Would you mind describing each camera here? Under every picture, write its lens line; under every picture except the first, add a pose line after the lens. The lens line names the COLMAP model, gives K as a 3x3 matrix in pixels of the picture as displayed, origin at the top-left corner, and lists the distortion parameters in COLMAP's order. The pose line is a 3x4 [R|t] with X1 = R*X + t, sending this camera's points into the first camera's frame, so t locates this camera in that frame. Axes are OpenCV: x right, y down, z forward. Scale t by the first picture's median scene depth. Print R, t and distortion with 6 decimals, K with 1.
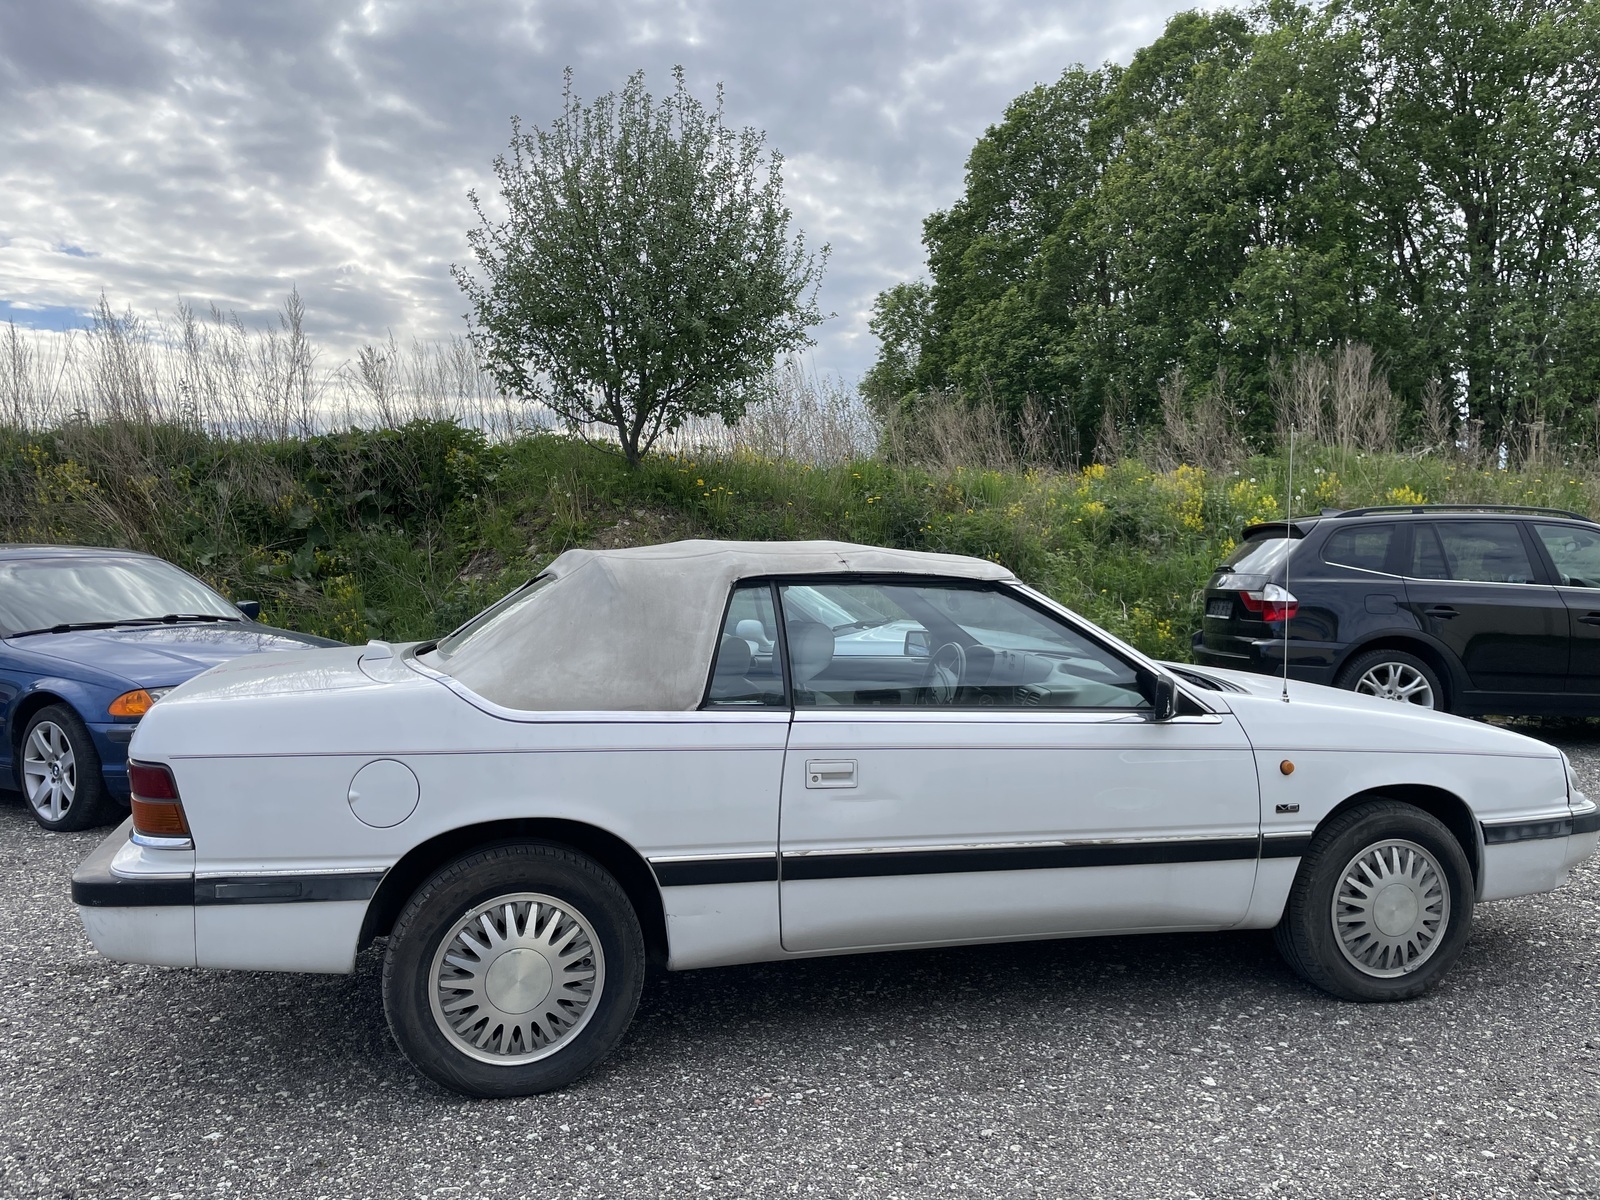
lens RADIAL K [[1196.5, 0, 804.9], [0, 1196.5, 581.6], [0, 0, 1]] dist [0.105600, -0.148368]
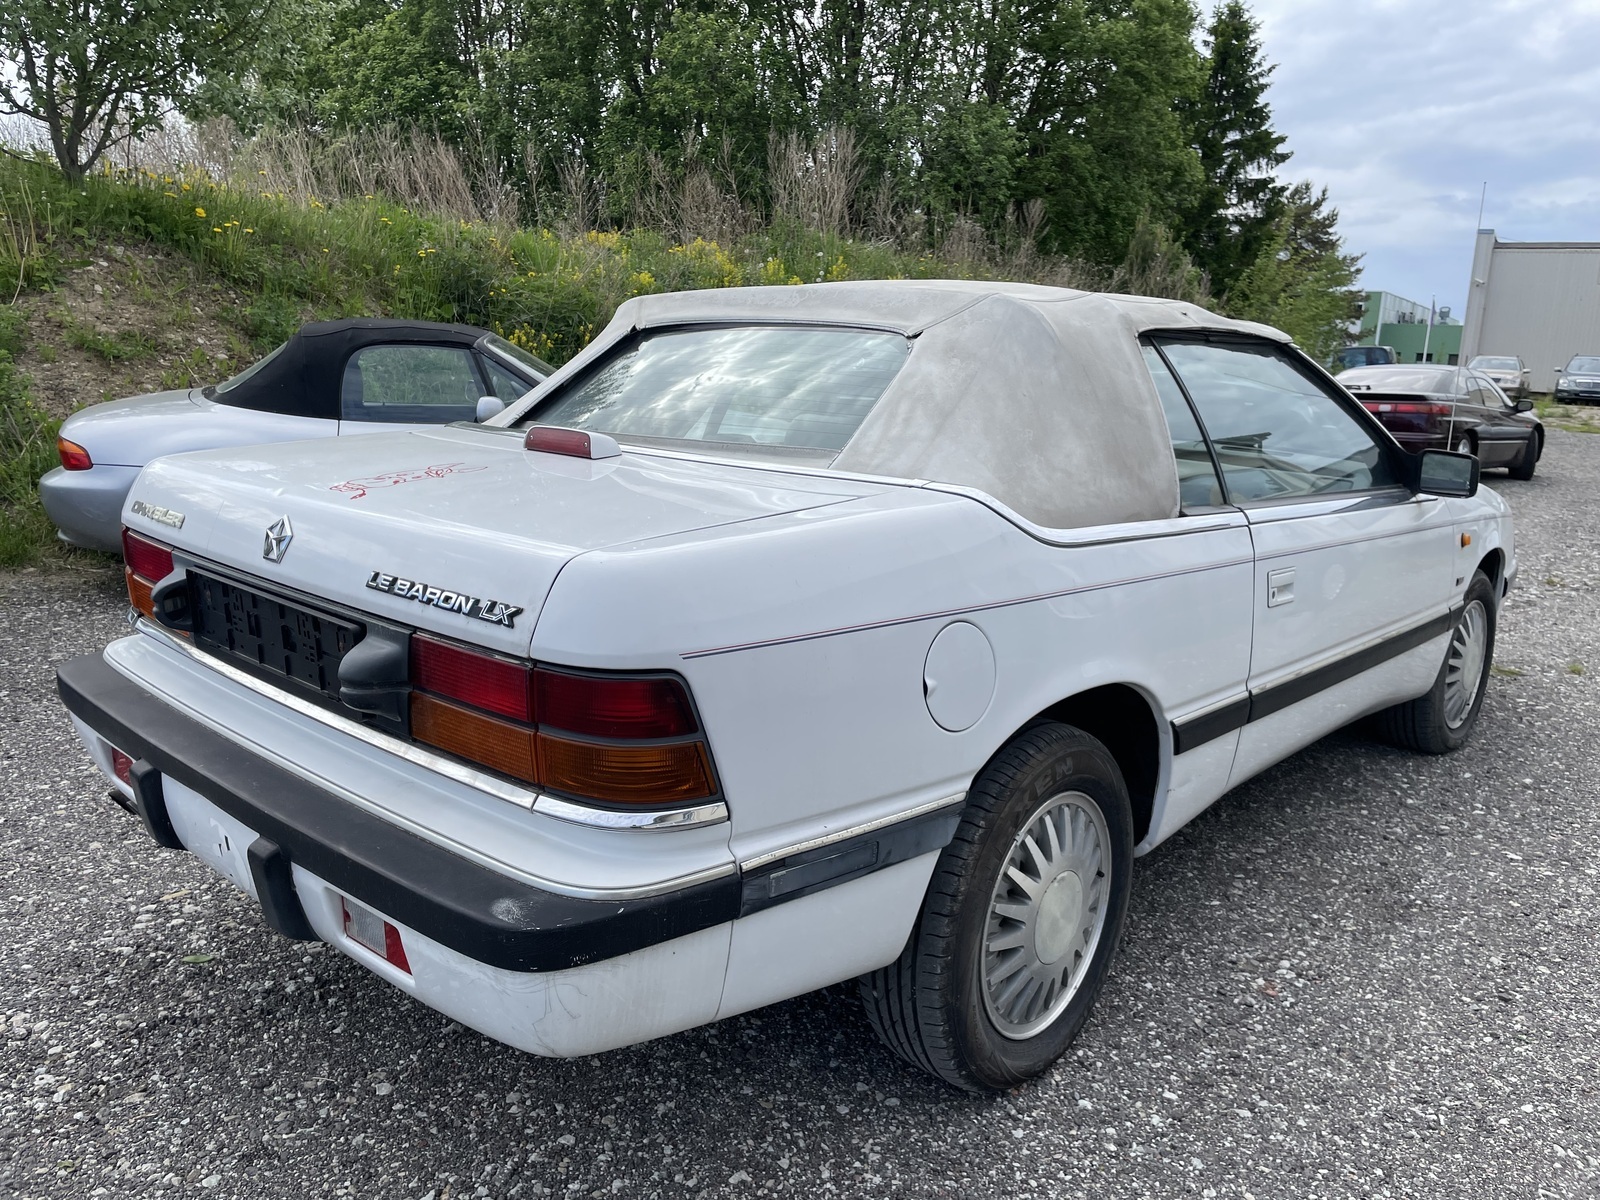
lens RADIAL K [[1196.5, 0, 804.9], [0, 1196.5, 581.6], [0, 0, 1]] dist [0.105600, -0.148368]
pose [[0.850530, -0.079537, 0.519877, -0.601679], [-0.013879, 0.984759, 0.173367, 0.020948], [-0.525743, -0.154669, 0.836464, 0.455883]]
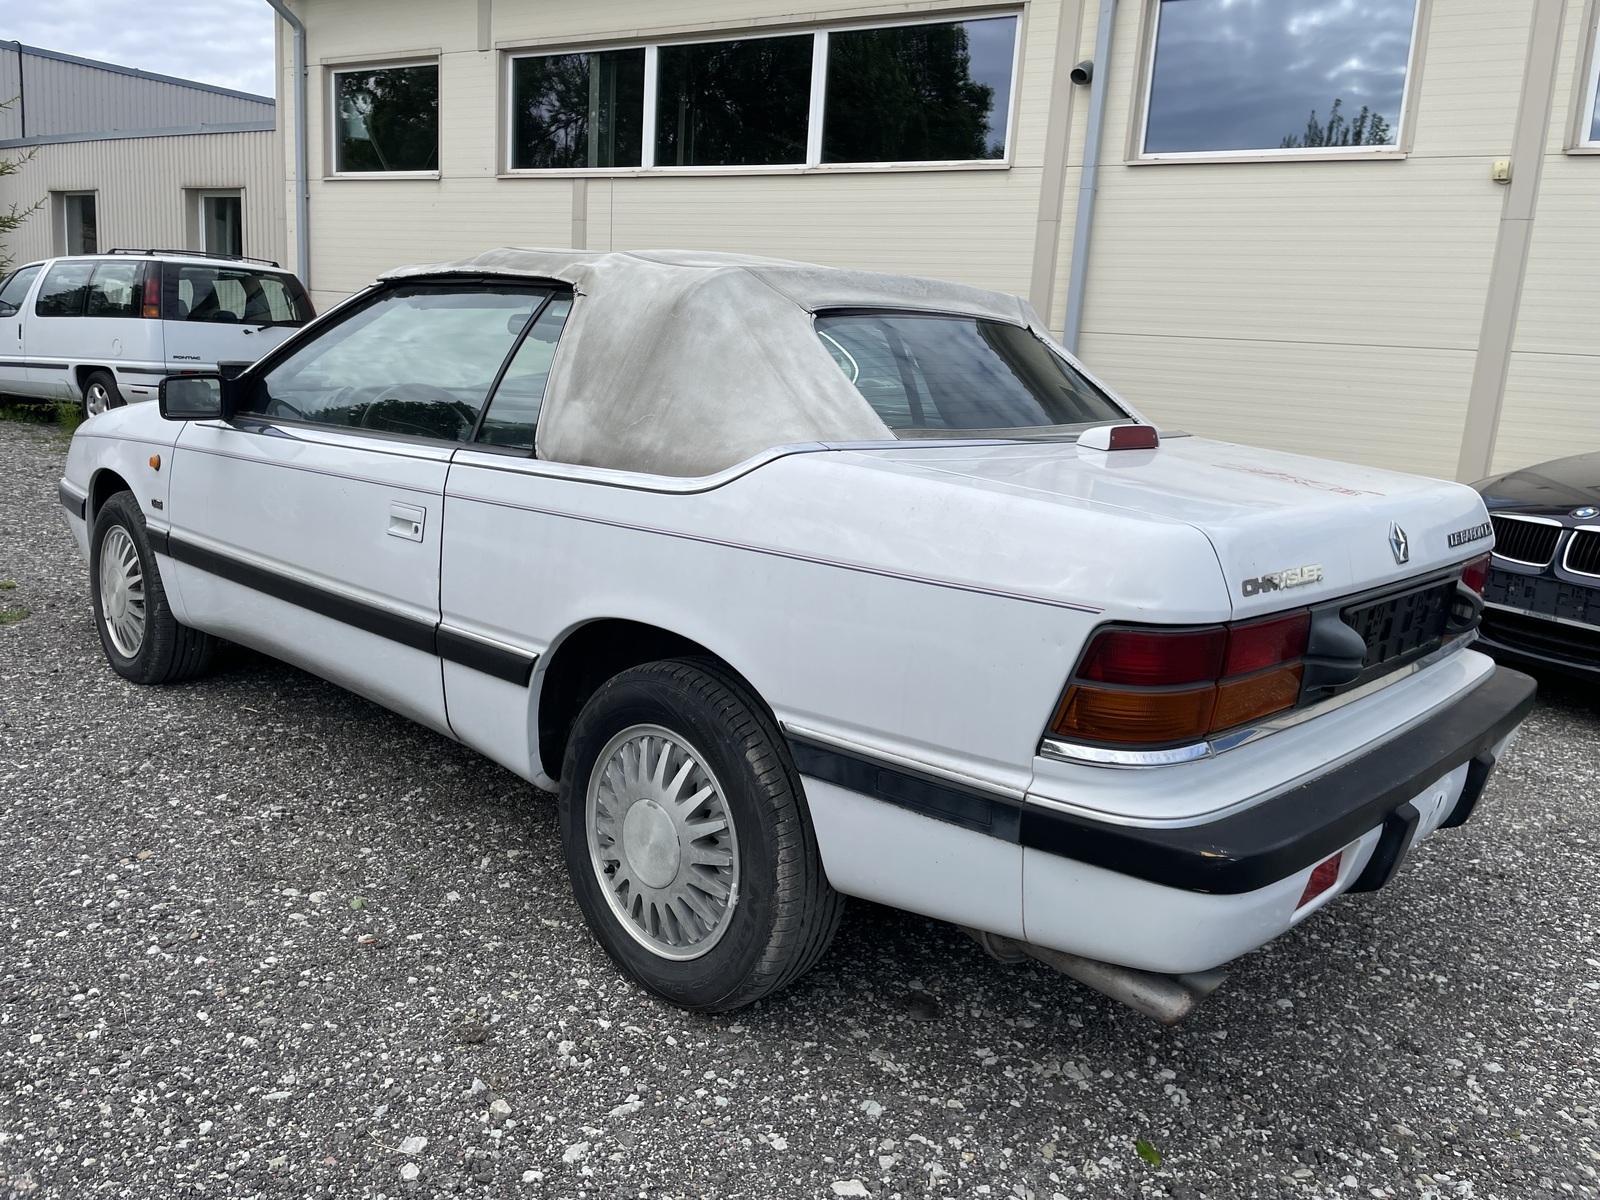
lens RADIAL K [[1196.5, 0, 804.9], [0, 1196.5, 581.6], [0, 0, 1]] dist [0.105600, -0.148368]
pose [[-0.498848, -0.204003, 0.842338, -0.884503], [-0.036410, 0.975978, 0.214806, -0.002150], [-0.865924, 0.076486, -0.494292, 1.579414]]
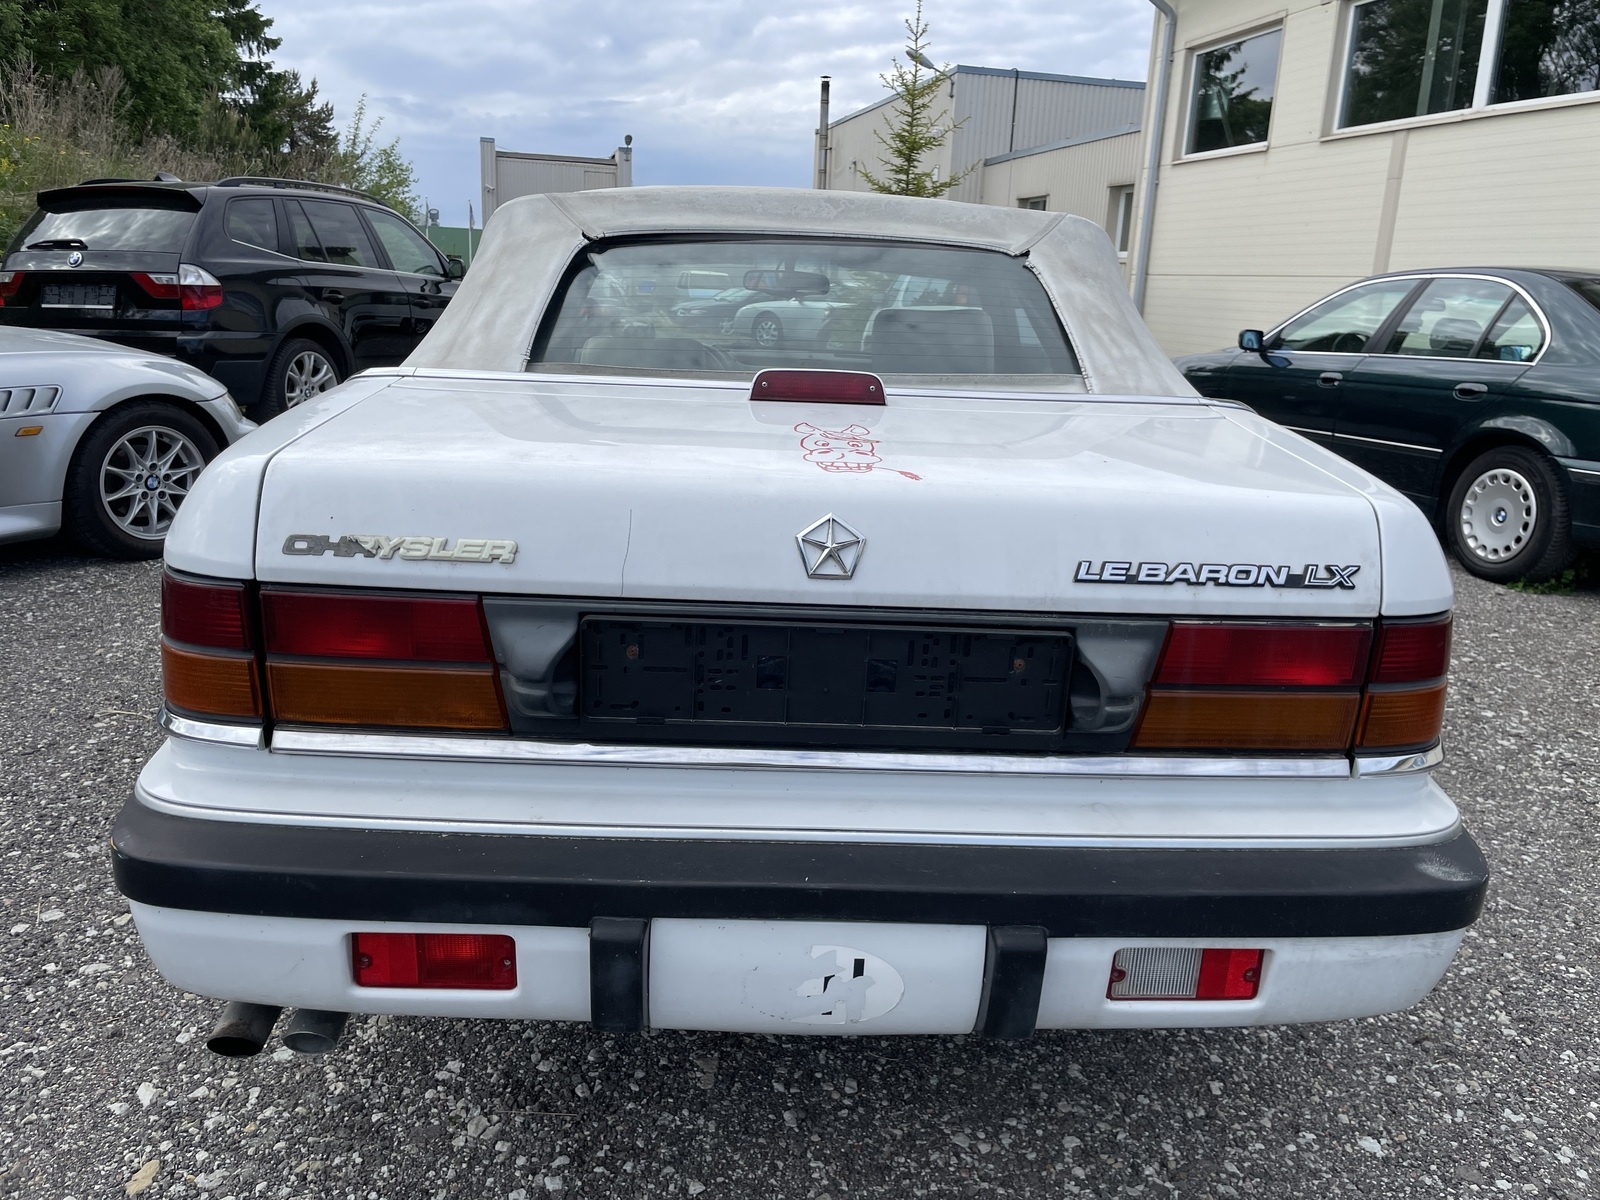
lens RADIAL K [[1196.5, 0, 804.9], [0, 1196.5, 581.6], [0, 0, 1]] dist [0.105600, -0.148368]
pose [[0.242529, -0.231210, 0.942190, -0.885346], [-0.011910, 0.970403, 0.241199, 0.016213], [-0.970071, -0.069720, 0.232597, 0.943060]]
